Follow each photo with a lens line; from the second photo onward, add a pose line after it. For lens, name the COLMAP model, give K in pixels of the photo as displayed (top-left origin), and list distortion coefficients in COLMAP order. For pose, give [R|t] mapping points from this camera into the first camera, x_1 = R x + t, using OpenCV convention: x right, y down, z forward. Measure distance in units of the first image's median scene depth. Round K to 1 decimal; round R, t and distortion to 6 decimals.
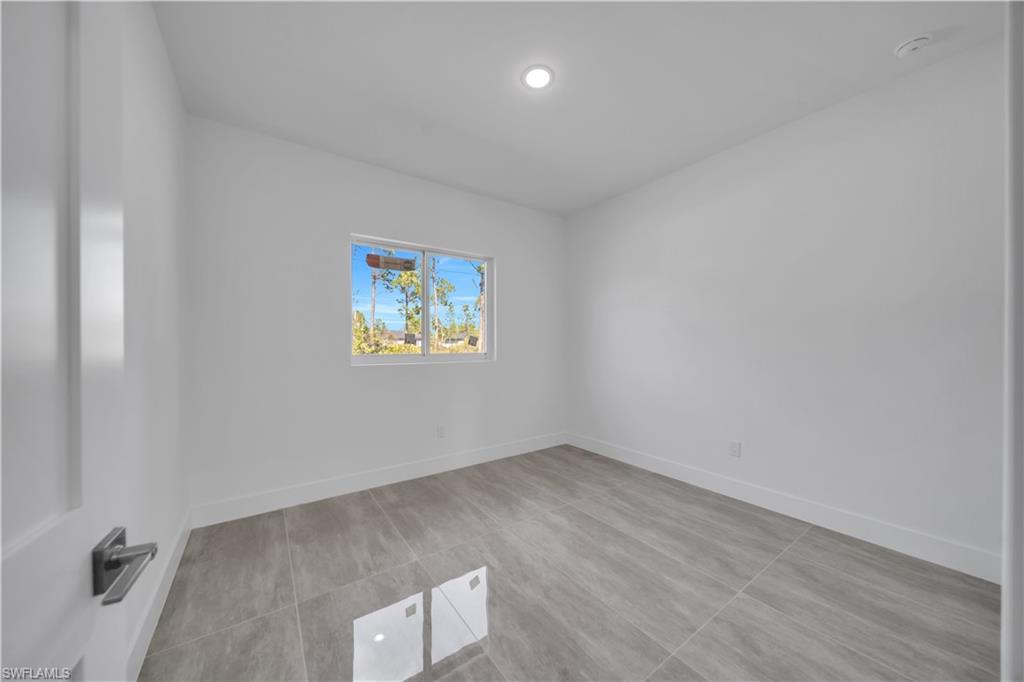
lens RADIAL K [[355.0, 0, 512.0], [0, 355.0, 343.1], [0, 0, 1]] dist [0.000605, -0.000198]
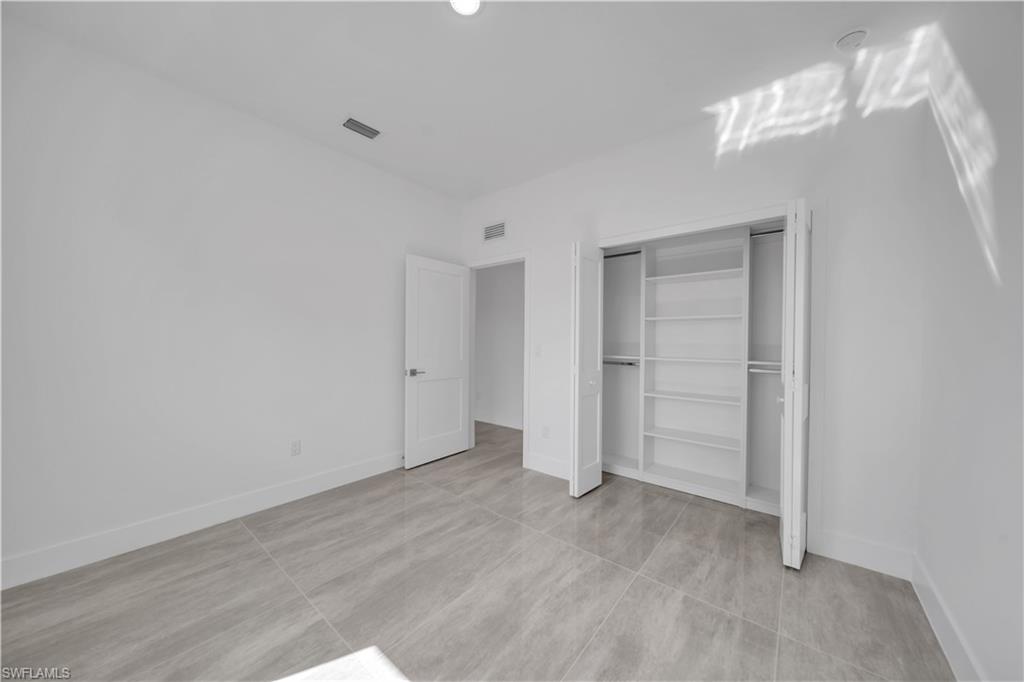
lens RADIAL K [[355.0, 0, 511.0], [0, 355.0, 343.1], [0, 0, 1]] dist [0.000605, -0.000198]
pose [[-0.264153, 0.001864, 0.964479, -0.341528], [-0.000830, 0.999997, -0.002160, 0.015404], [-0.964480, -0.001371, -0.264151, 0.533471]]
